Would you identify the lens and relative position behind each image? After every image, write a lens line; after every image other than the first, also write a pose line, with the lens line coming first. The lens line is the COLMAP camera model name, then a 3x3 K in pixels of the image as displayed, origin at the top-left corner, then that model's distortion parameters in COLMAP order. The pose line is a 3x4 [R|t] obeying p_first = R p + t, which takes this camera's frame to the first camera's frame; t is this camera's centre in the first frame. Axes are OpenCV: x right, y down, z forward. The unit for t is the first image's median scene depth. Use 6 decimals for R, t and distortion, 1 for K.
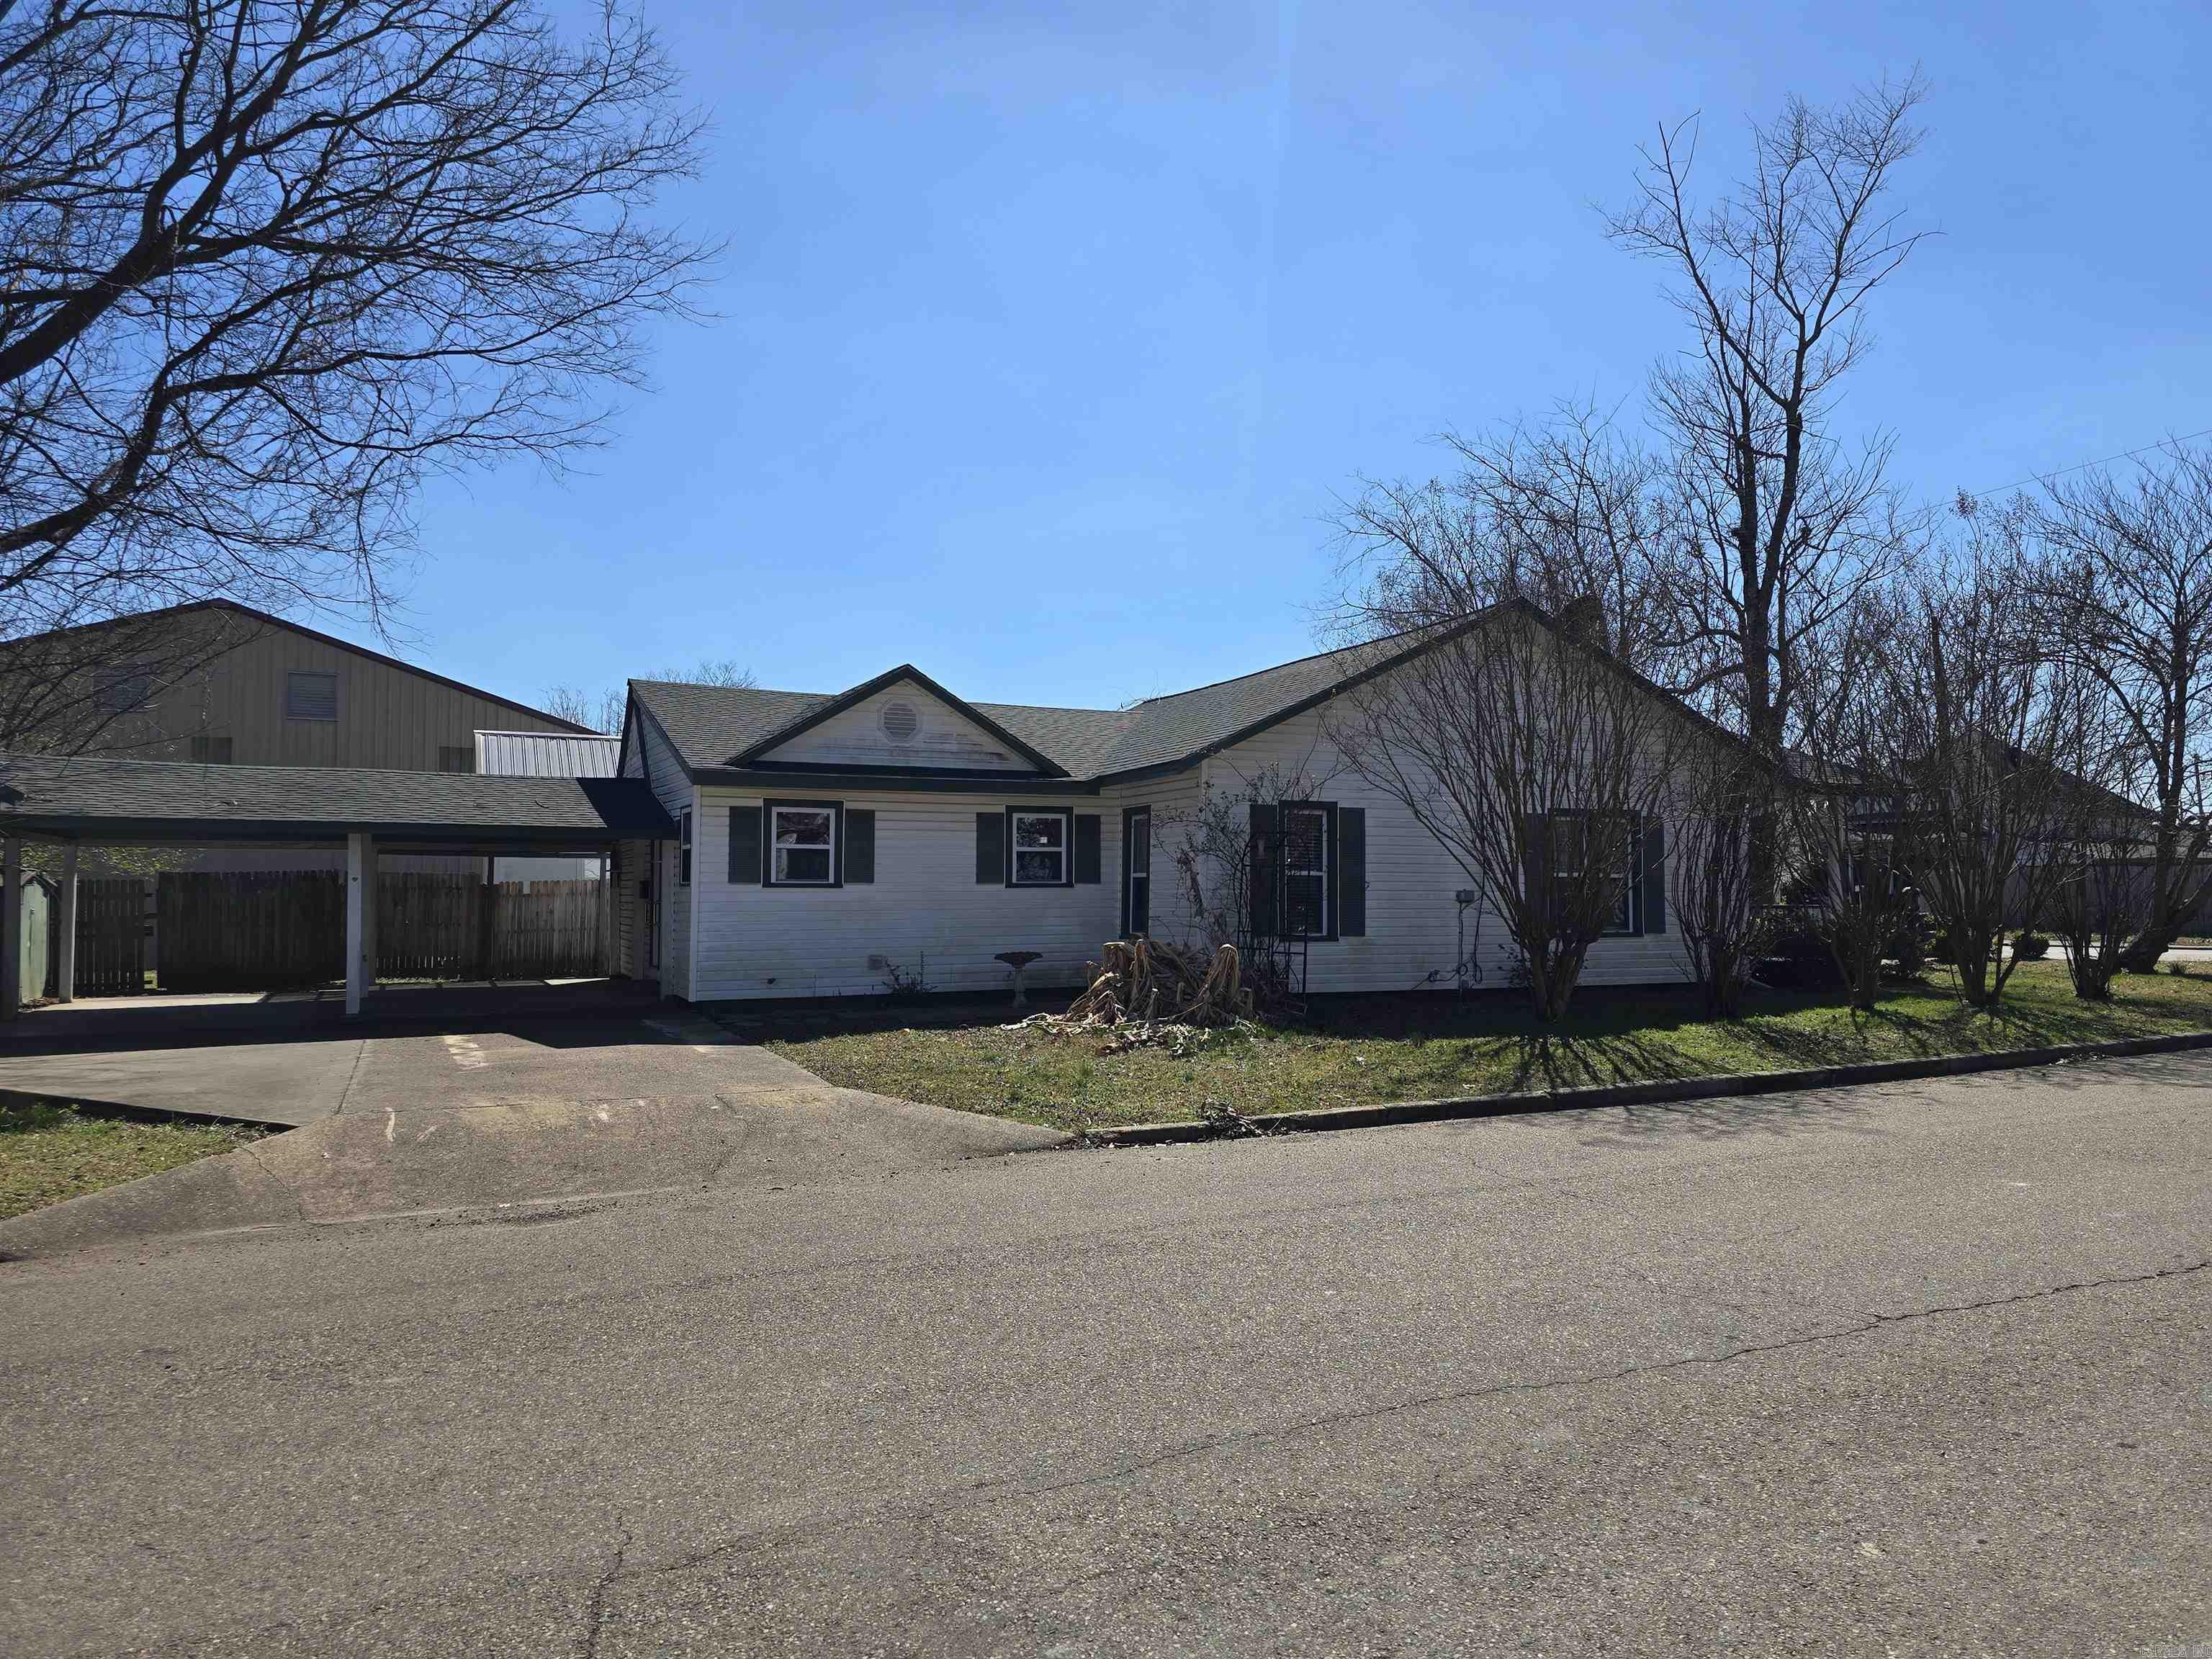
lens RADIAL K [[1457.5, 0, 1115.7], [0, 1457.5, 844.1], [0, 0, 1]] dist [0.084896, -0.079761]
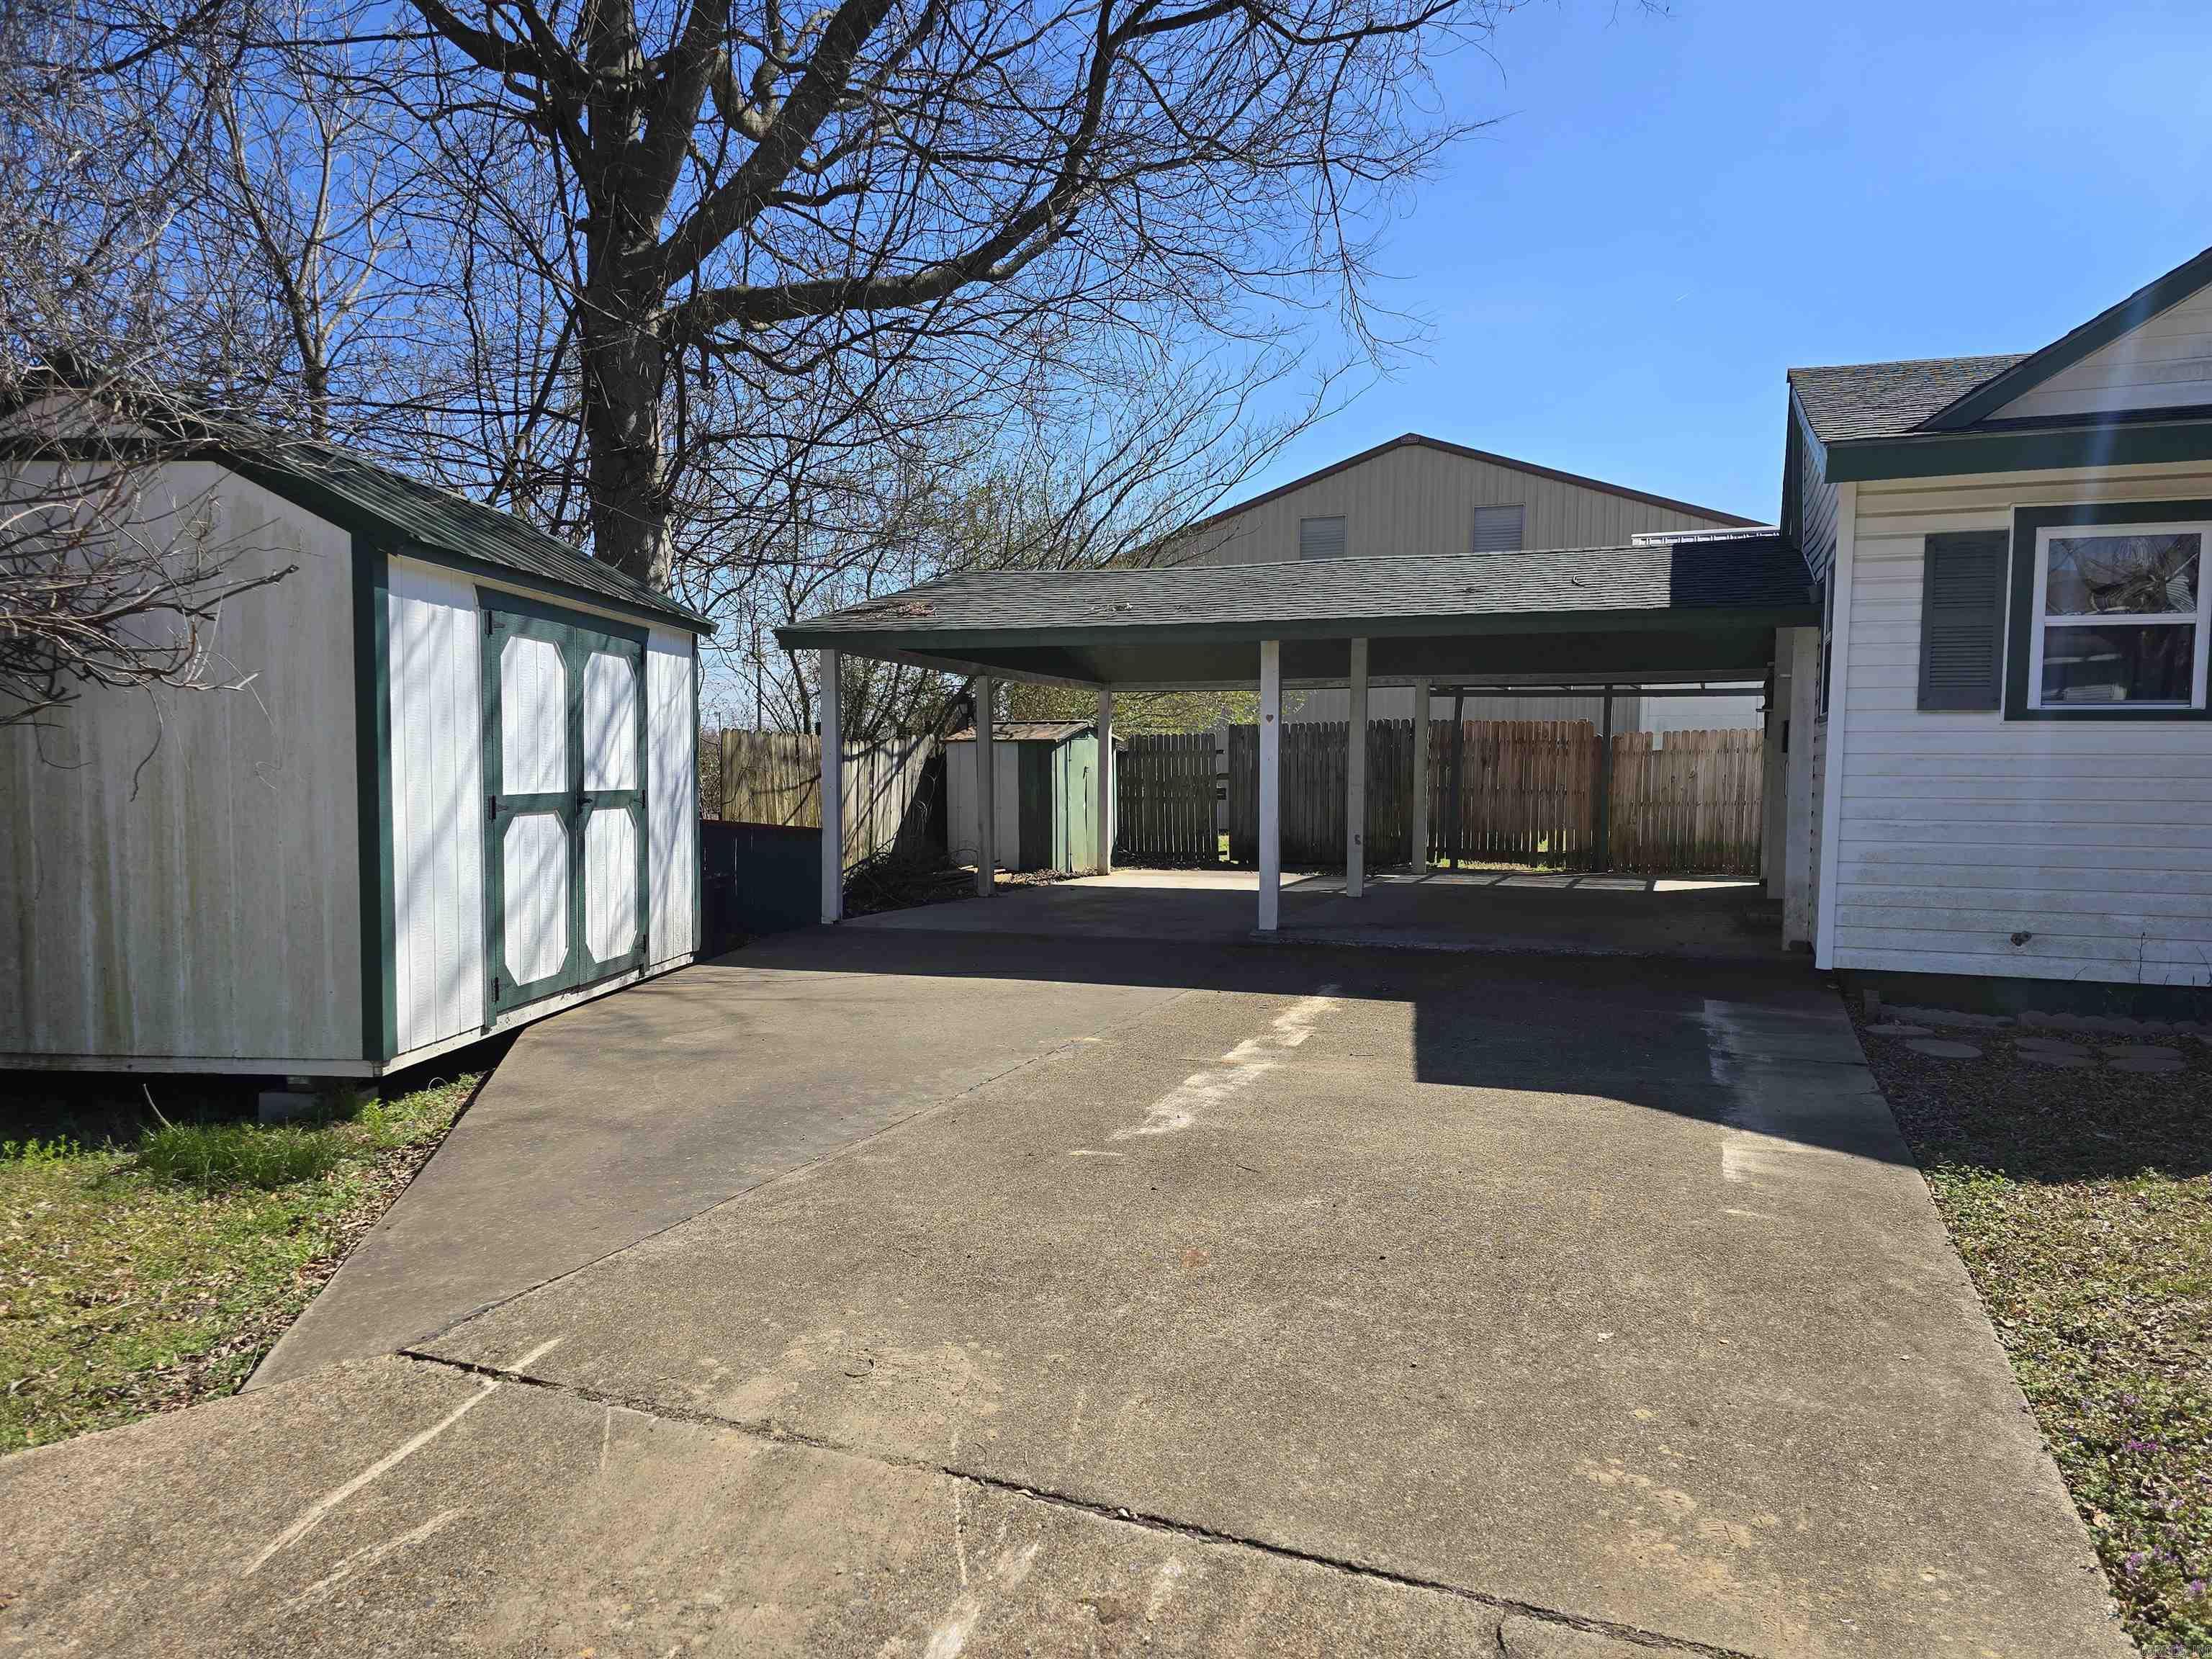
lens RADIAL K [[1457.5, 0, 1115.7], [0, 1457.5, 844.1], [0, 0, 1]] dist [0.084896, -0.079761]
pose [[0.677841, 0.043157, -0.733940, -0.072857], [0.022009, 0.996637, 0.078931, 0.019615], [0.734879, -0.069656, 0.674612, 0.386913]]
